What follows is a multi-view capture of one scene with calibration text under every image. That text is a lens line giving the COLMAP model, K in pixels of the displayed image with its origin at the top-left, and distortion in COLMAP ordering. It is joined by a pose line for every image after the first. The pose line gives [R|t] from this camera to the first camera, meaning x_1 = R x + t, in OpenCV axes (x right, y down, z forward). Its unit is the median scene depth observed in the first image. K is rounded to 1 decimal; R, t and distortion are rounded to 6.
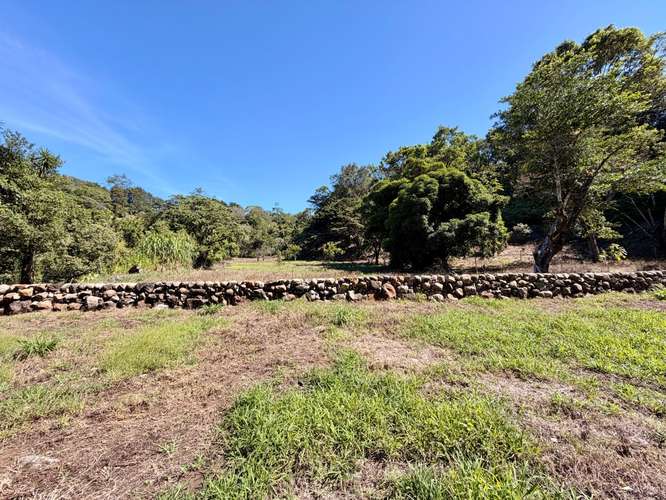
lens RADIAL K [[265.0, 0, 331.9], [0, 265.0, 249.8], [0, 0, 1]] dist [-0.000766, 0.000096]
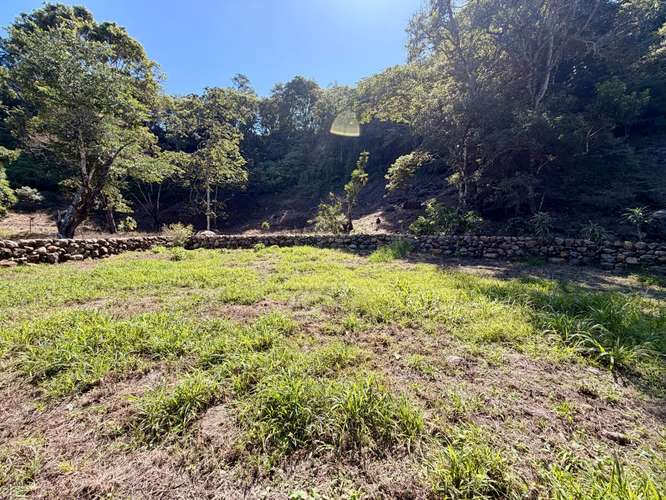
lens RADIAL K [[265.0, 0, 331.9], [0, 265.0, 249.2], [0, 0, 1]] dist [-0.000766, 0.000096]
pose [[0.090795, -0.054298, 0.994388, -0.182335], [-0.044798, 0.997279, 0.058546, 0.020645], [-0.994862, -0.049862, 0.088115, -0.143750]]
